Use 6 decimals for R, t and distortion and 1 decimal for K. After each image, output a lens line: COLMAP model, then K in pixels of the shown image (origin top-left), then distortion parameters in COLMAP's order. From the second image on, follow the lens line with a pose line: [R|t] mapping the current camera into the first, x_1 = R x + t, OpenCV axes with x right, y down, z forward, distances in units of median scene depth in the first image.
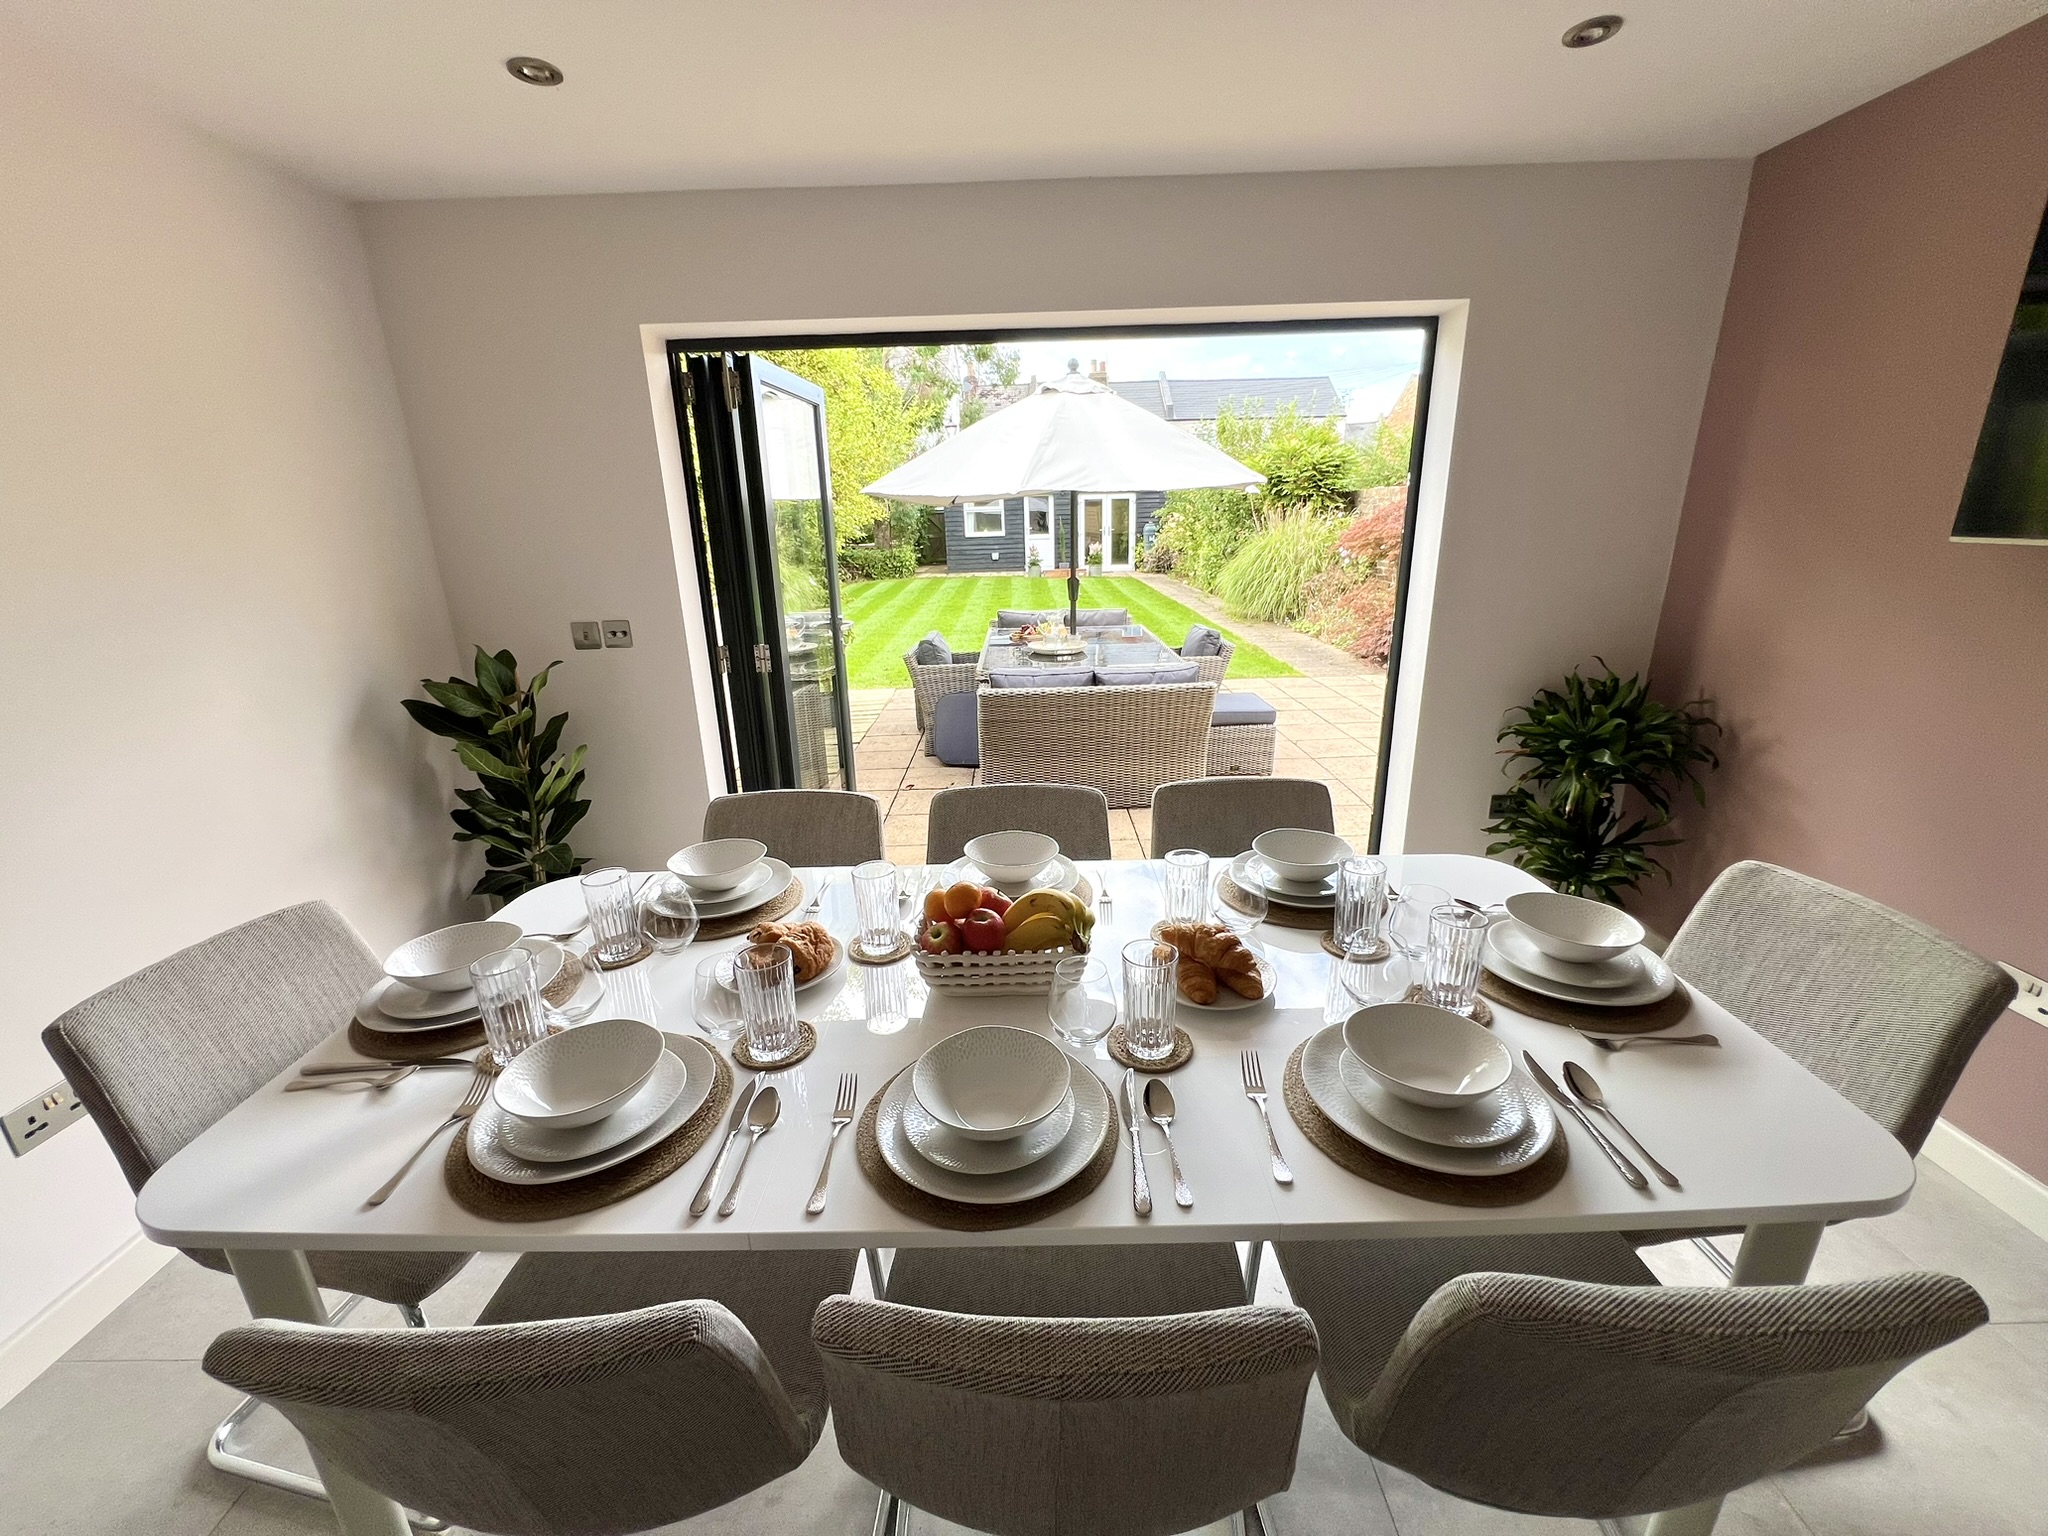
lens RADIAL K [[820.4, 0, 1020.3], [0, 820.4, 770.6], [0, 0, 1]] dist [-0.000577, 0.000231]
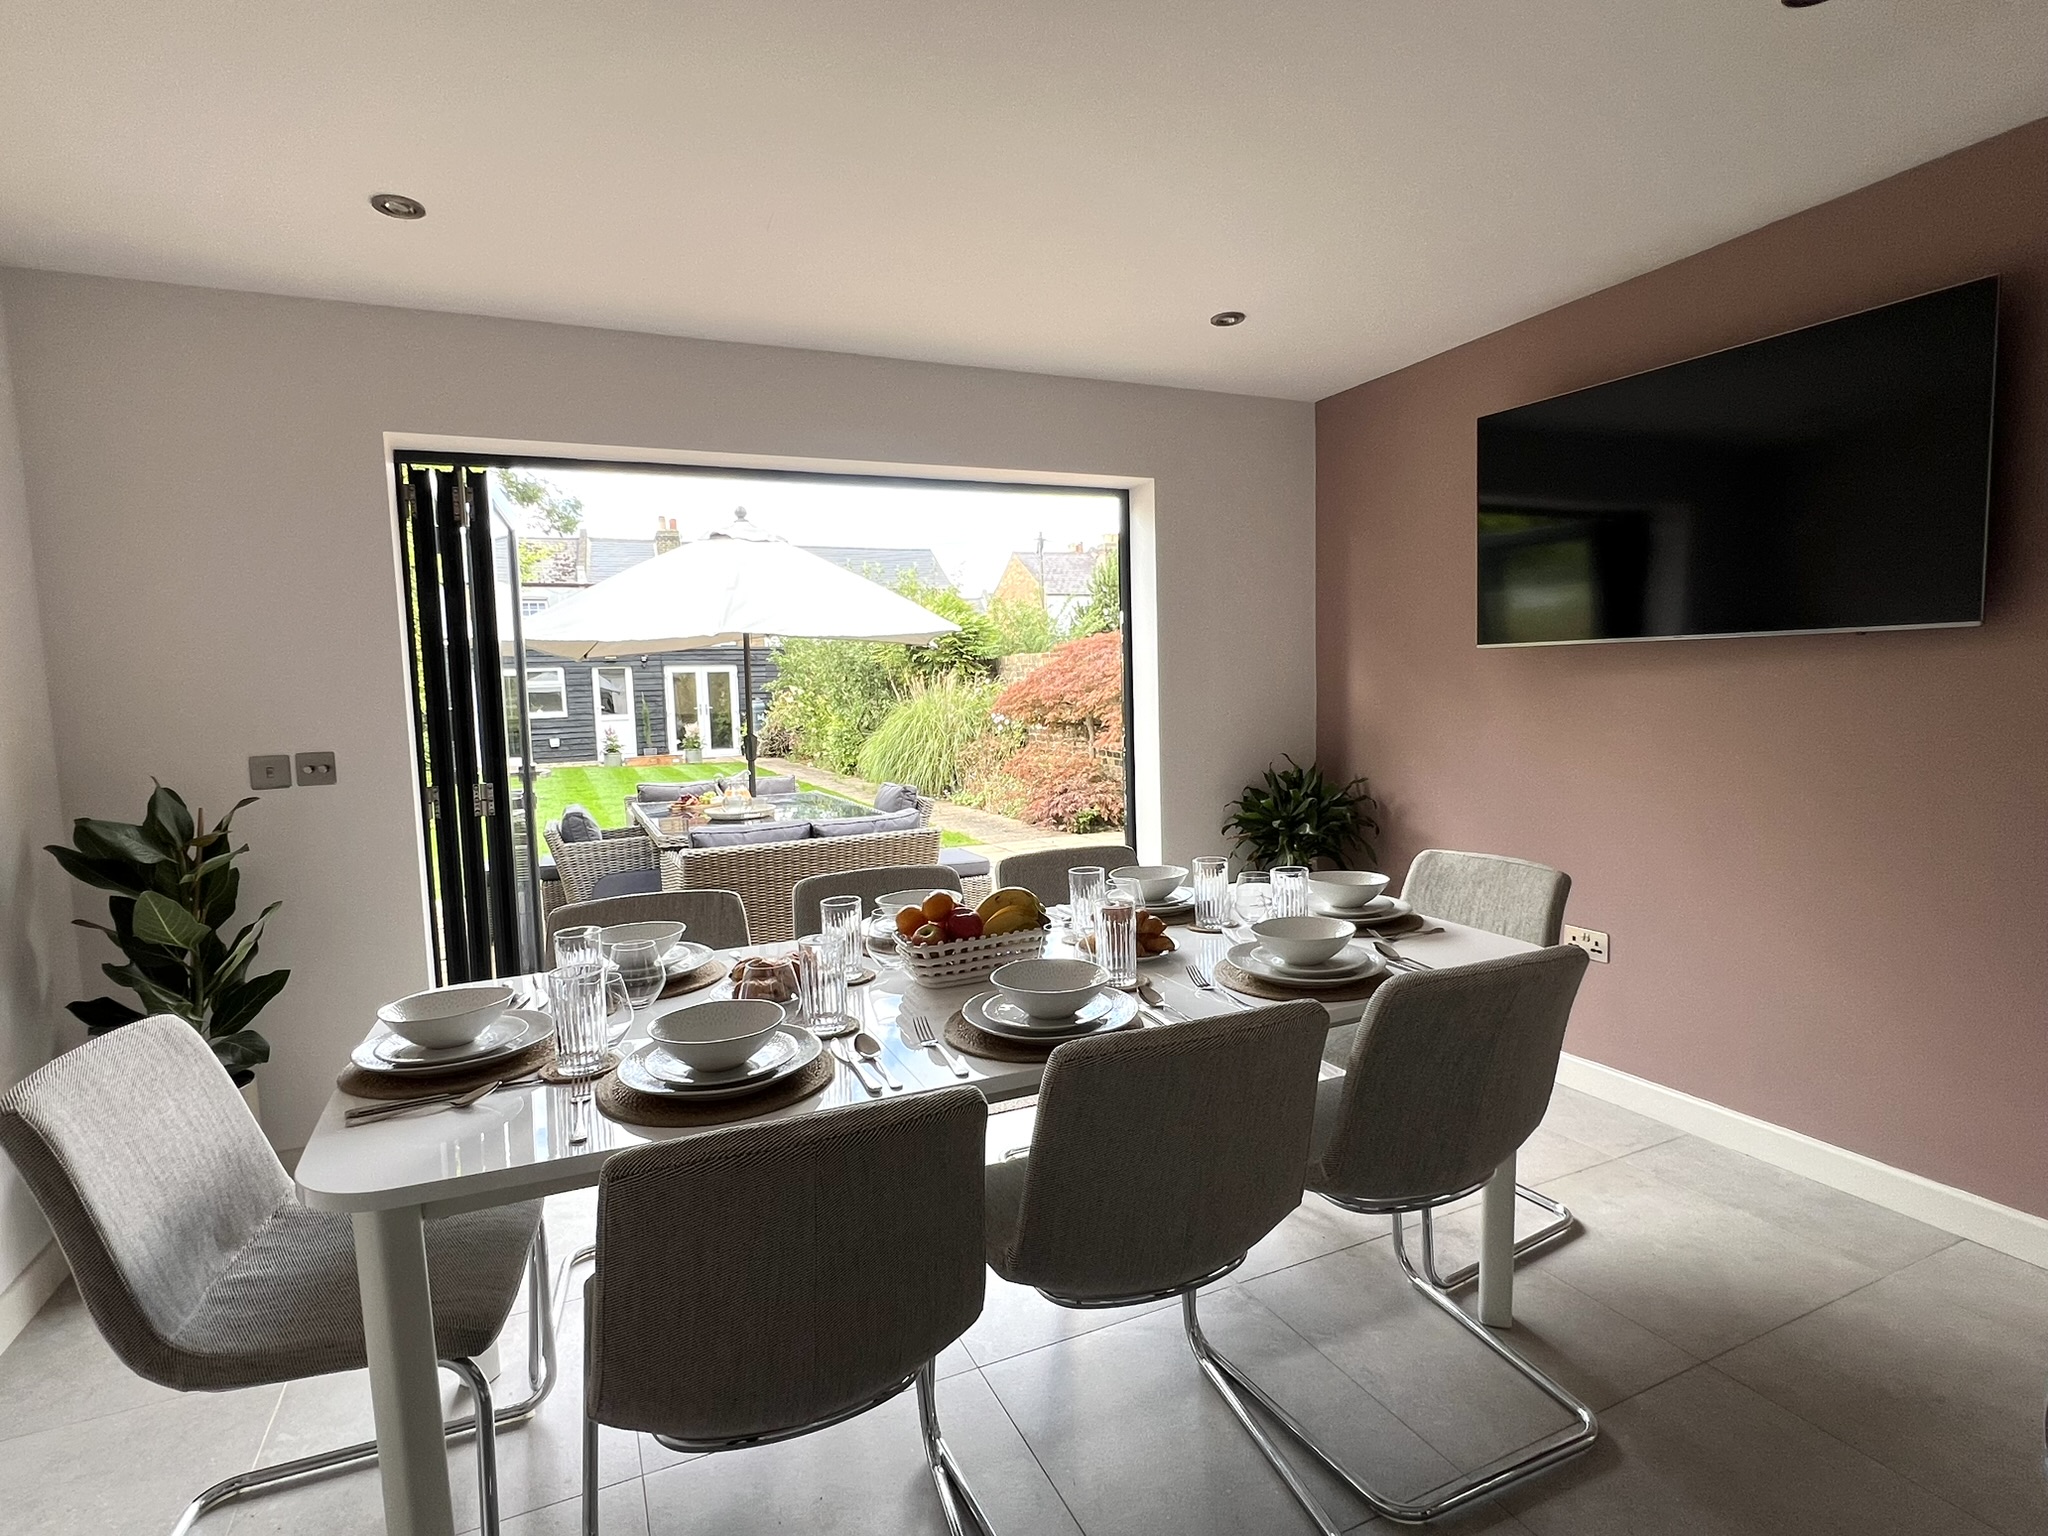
lens RADIAL K [[1037.7, 0, 1021.5], [0, 1037.7, 775.8], [0, 0, 1]] dist [-0.001171, 0.000378]
pose [[0.909853, -0.038460, 0.413144, -0.173384], [0.131117, 0.971325, -0.198335, 0.087573], [-0.393669, 0.234626, 0.888805, -0.126592]]
